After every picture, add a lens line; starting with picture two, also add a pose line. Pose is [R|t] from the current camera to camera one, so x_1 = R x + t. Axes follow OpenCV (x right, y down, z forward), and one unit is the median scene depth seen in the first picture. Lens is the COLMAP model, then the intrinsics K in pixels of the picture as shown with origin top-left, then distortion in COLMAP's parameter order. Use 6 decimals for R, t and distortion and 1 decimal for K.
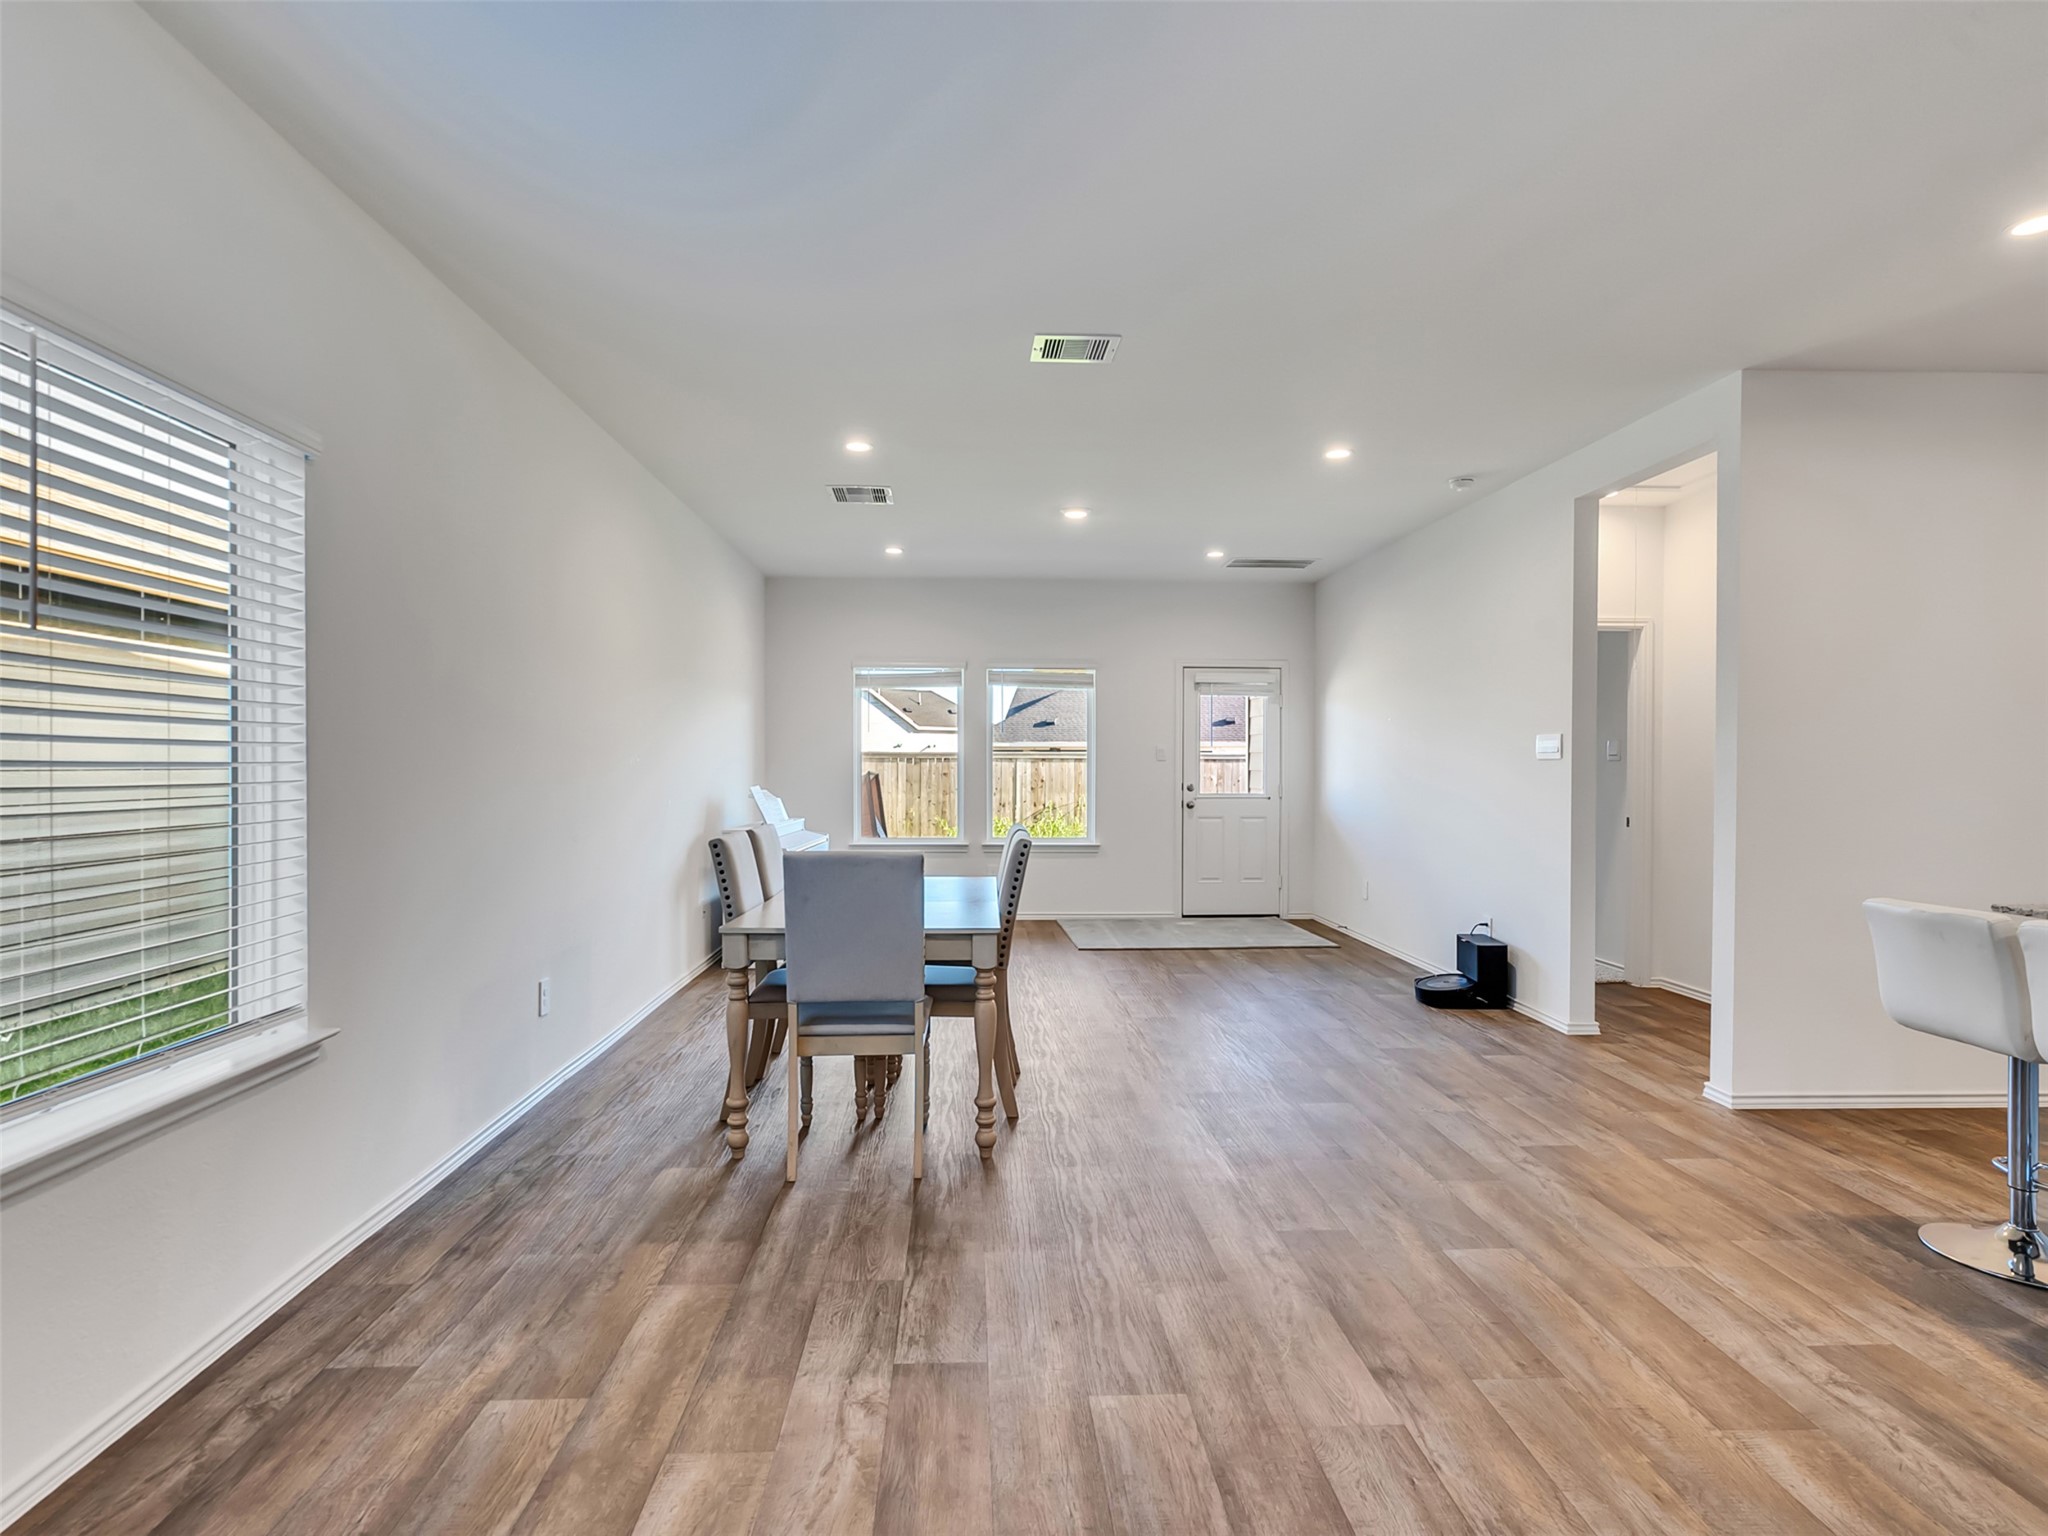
lens RADIAL K [[1050.4, 0, 1011.2], [0, 1050.4, 767.7], [0, 0, 1]] dist [0.011240, -0.000328]
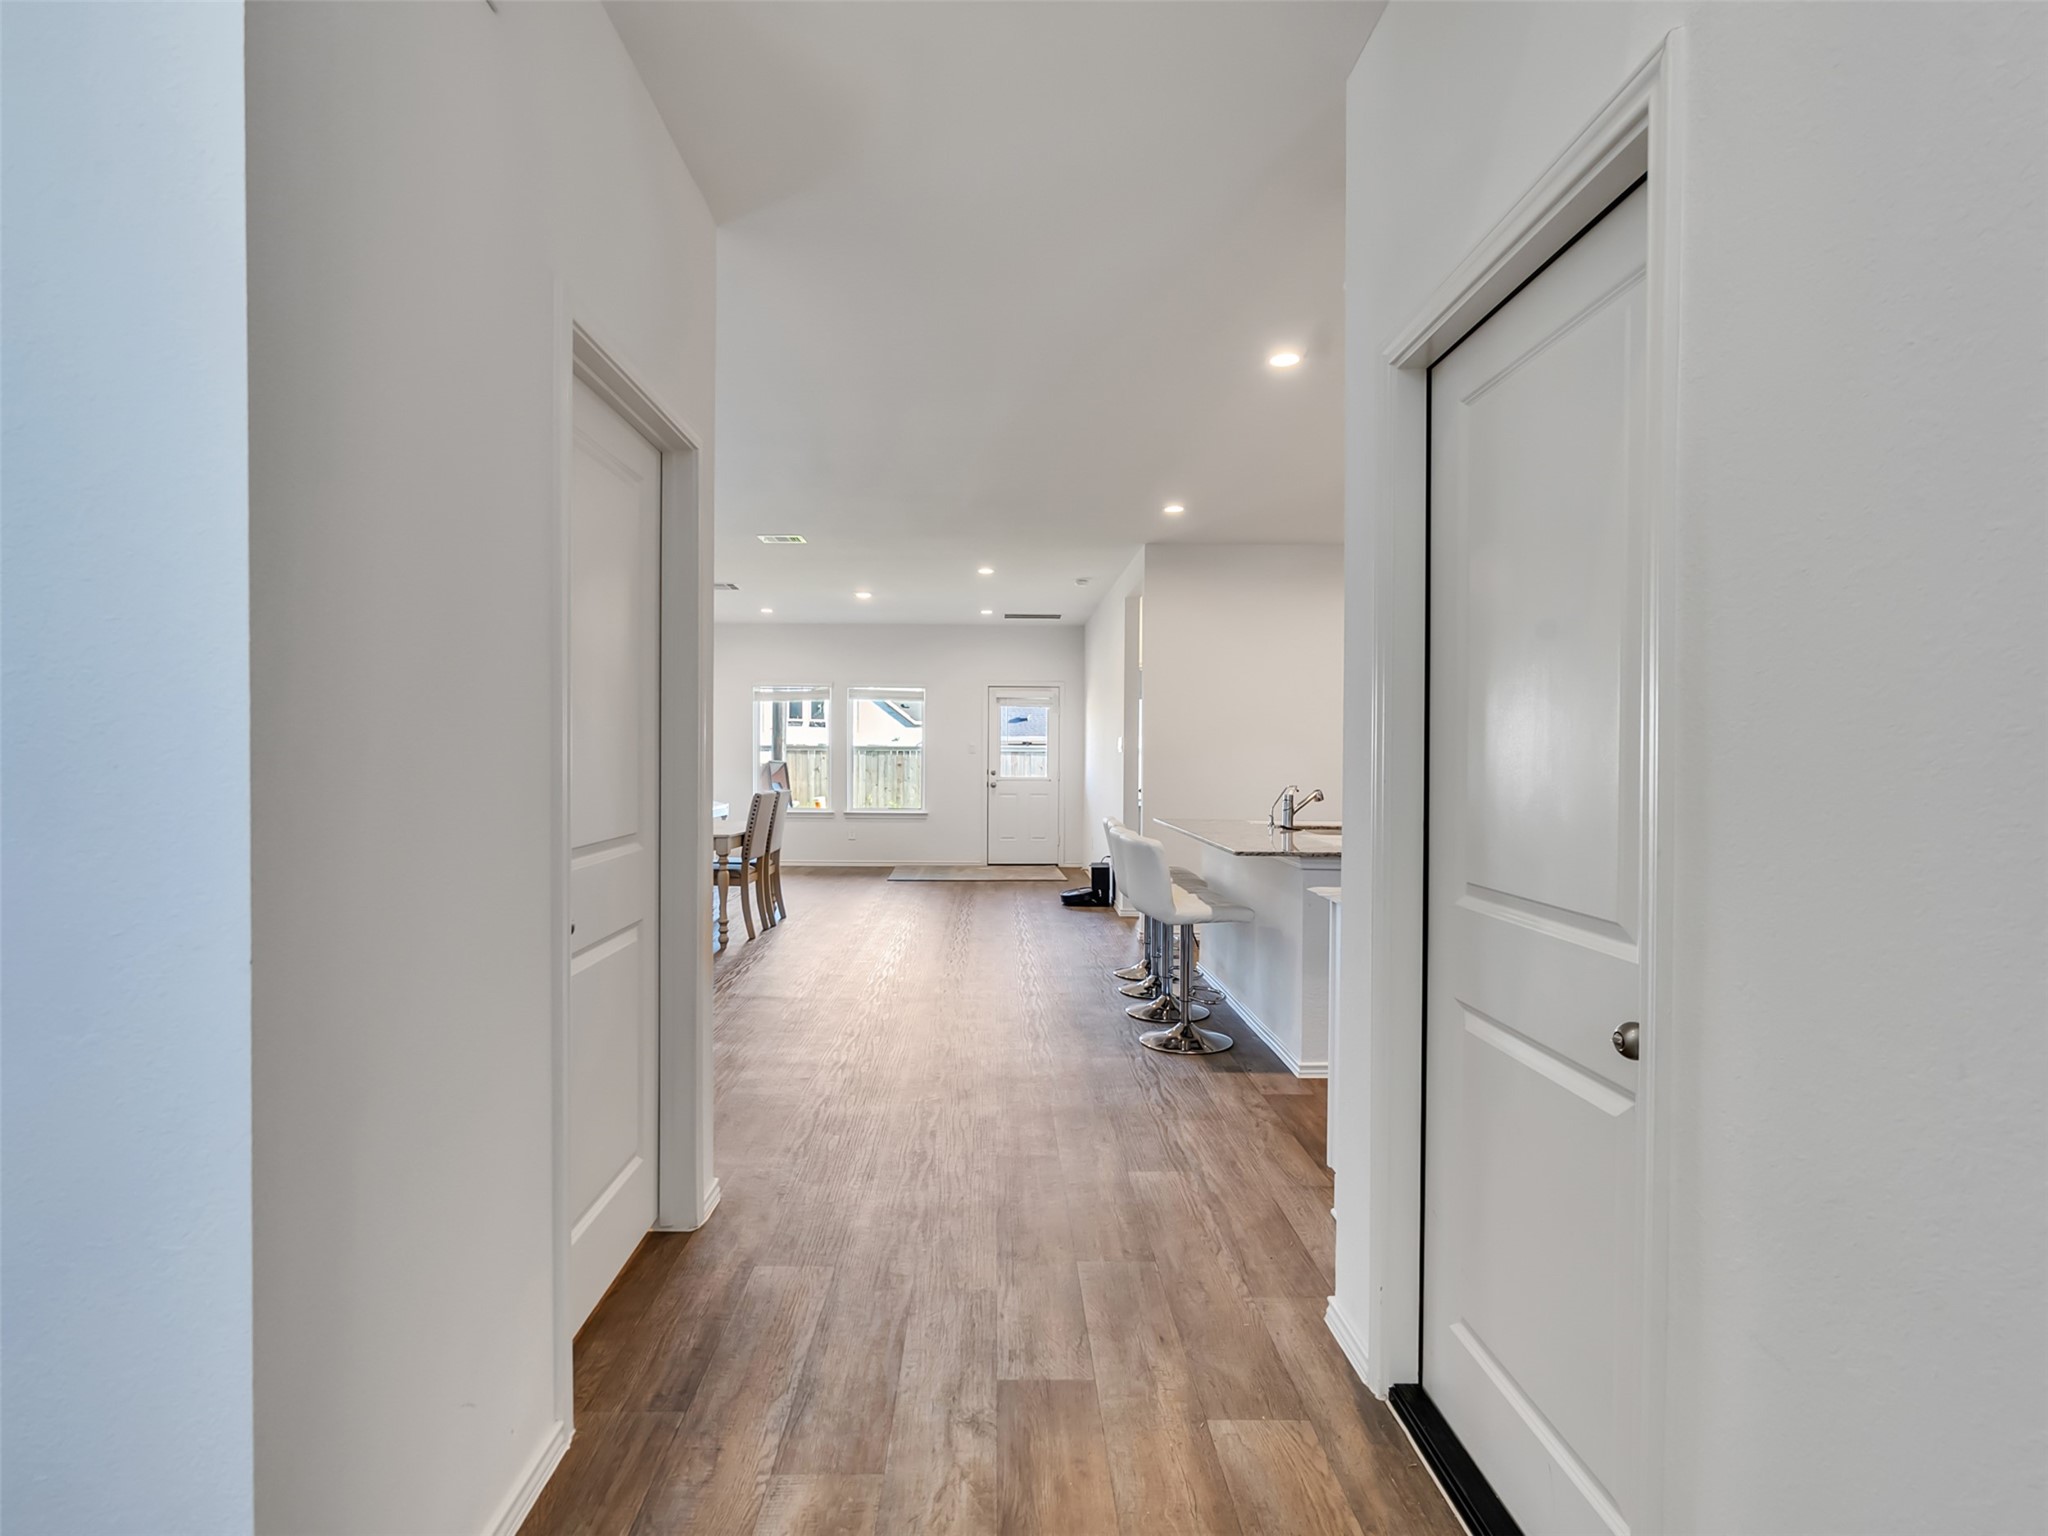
lens RADIAL K [[1050.4, 0, 1012.8], [0, 1050.4, 761.9], [0, 0, 1]] dist [0.011240, -0.000328]
pose [[0.999641, 0.002014, -0.026706, 0.235494], [-0.001991, 0.999998, 0.000912, 0.003198], [0.026708, -0.000859, 0.999643, -0.400456]]
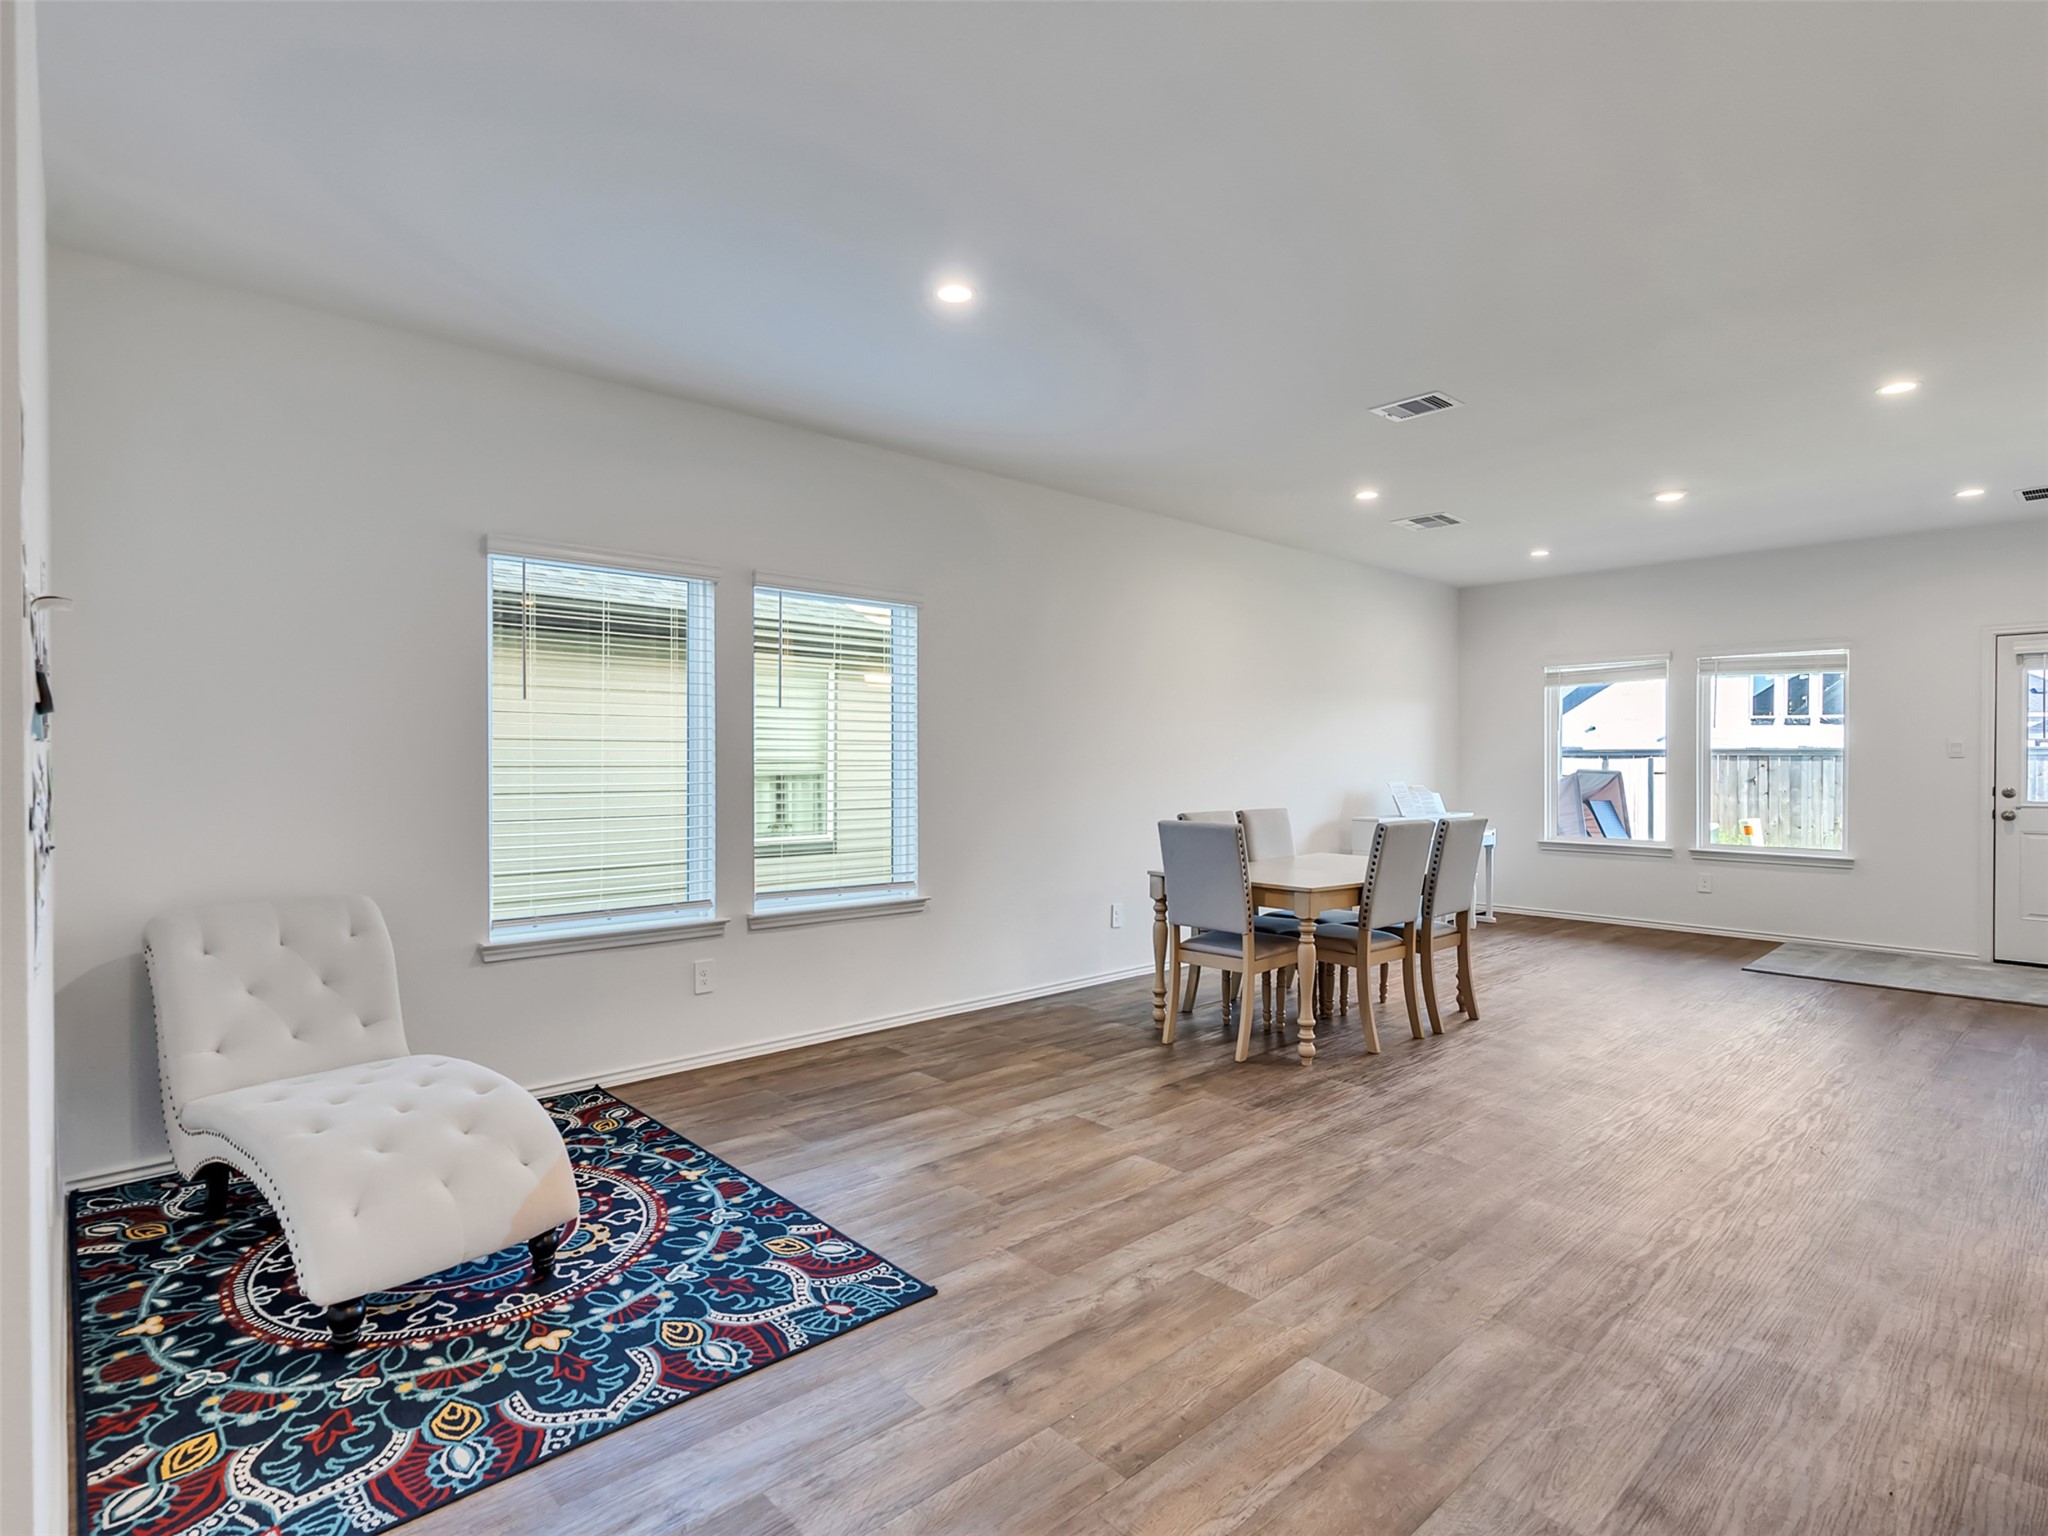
lens RADIAL K [[1050.4, 0, 1016.0], [0, 1050.4, 762.3], [0, 0, 1]] dist [0.011240, -0.000328]
pose [[0.647118, -0.000880, -0.762390, 0.292691], [-0.003050, 0.999988, -0.003743, 0.001712], [0.762384, 0.004747, 0.647107, -0.043317]]
